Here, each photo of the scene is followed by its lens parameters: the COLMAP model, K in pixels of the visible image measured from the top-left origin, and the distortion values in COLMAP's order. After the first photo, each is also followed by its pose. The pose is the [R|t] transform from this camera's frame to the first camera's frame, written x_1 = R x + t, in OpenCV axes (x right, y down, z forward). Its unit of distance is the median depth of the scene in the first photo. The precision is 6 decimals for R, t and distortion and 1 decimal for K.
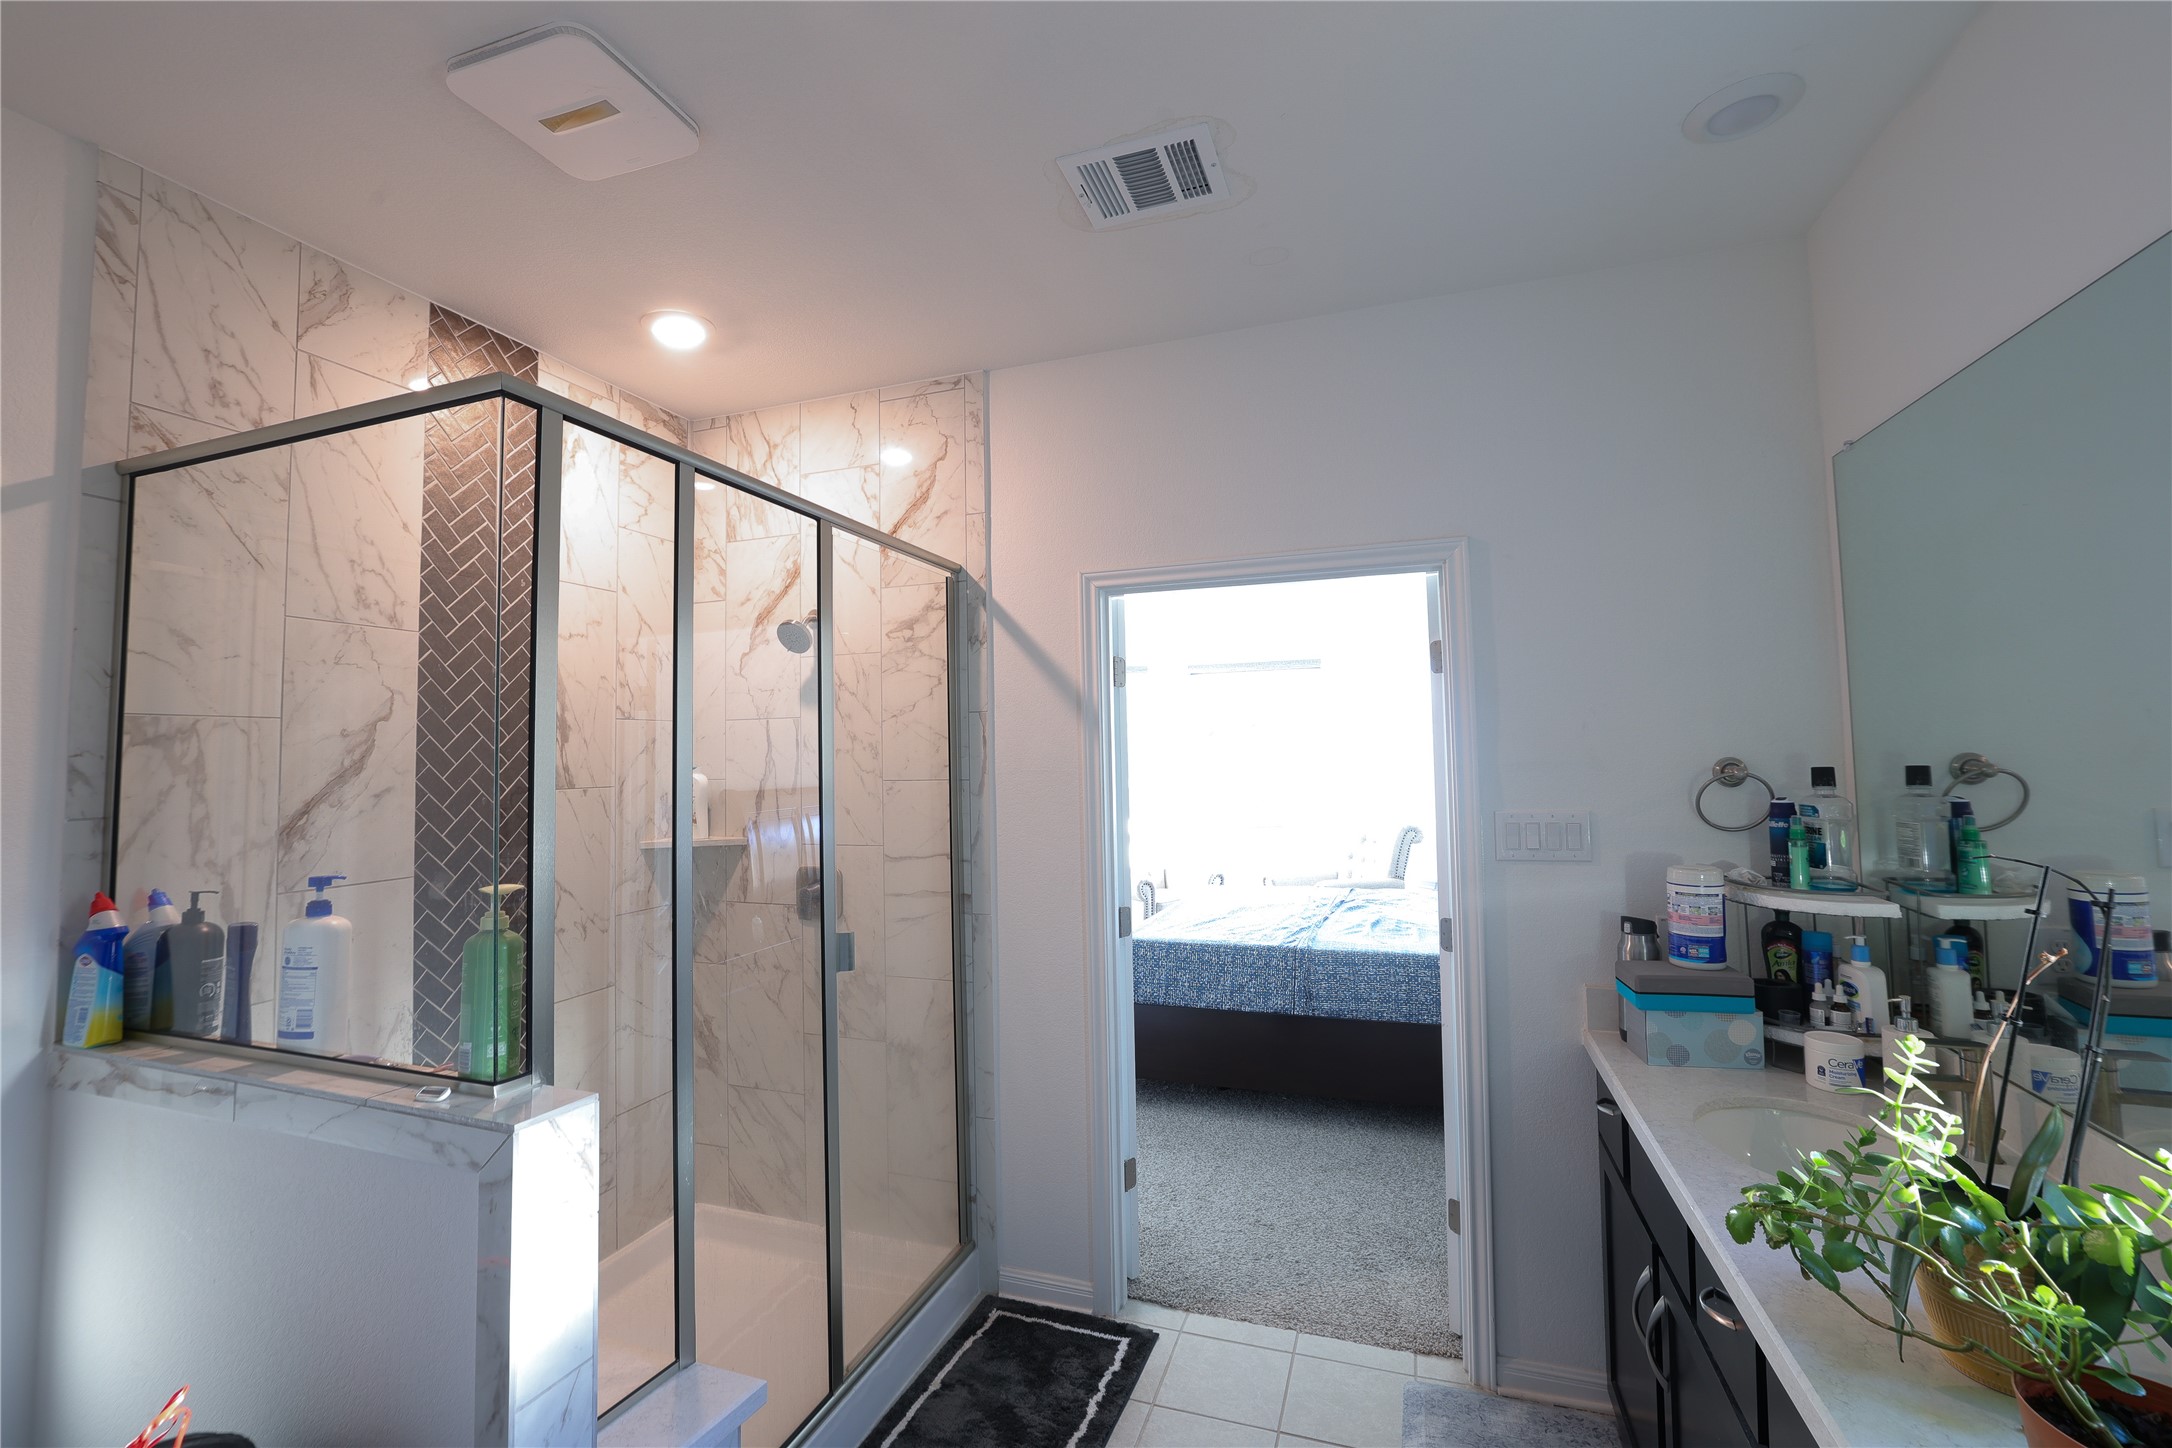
lens RADIAL K [[920.5, 0, 1062.9], [0, 920.5, 712.6], [0, 0, 1]] dist [0.000070, -0.000069]
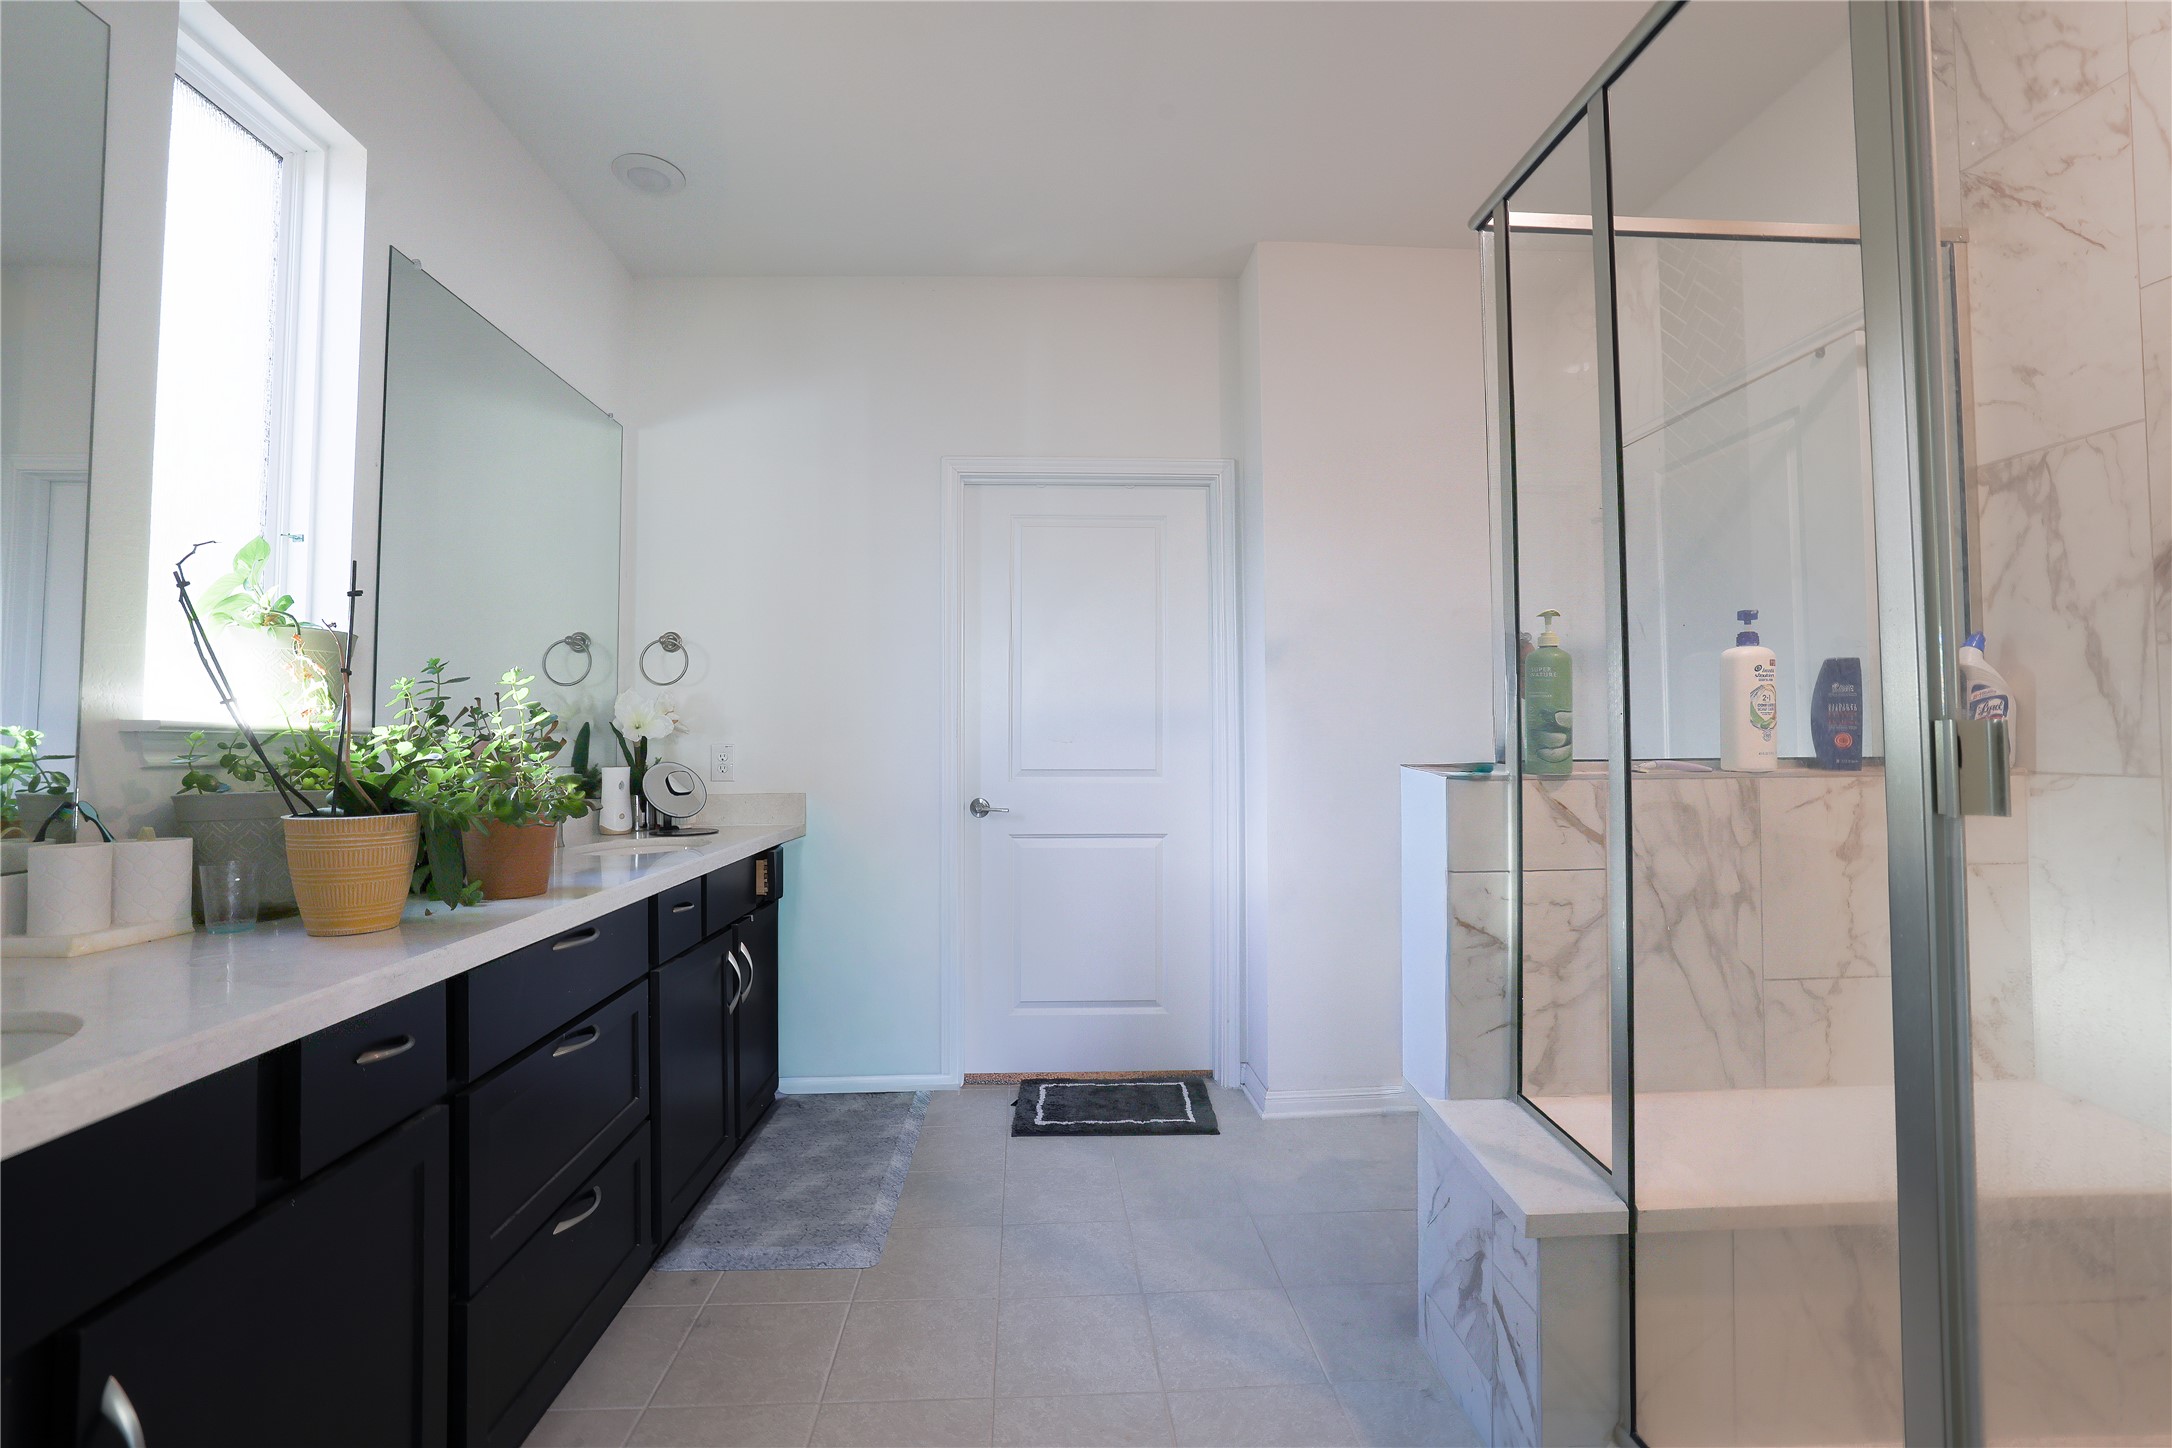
lens RADIAL K [[985.7, 0, 1087.3], [0, 985.7, 702.8], [0, 0, 1]] dist [-0.044137, 0.023638]
pose [[-0.913231, 0.004490, -0.407417, 0.332130], [0.038586, 0.996398, -0.075510, 0.295343], [0.405610, -0.084679, -0.910115, 1.478316]]
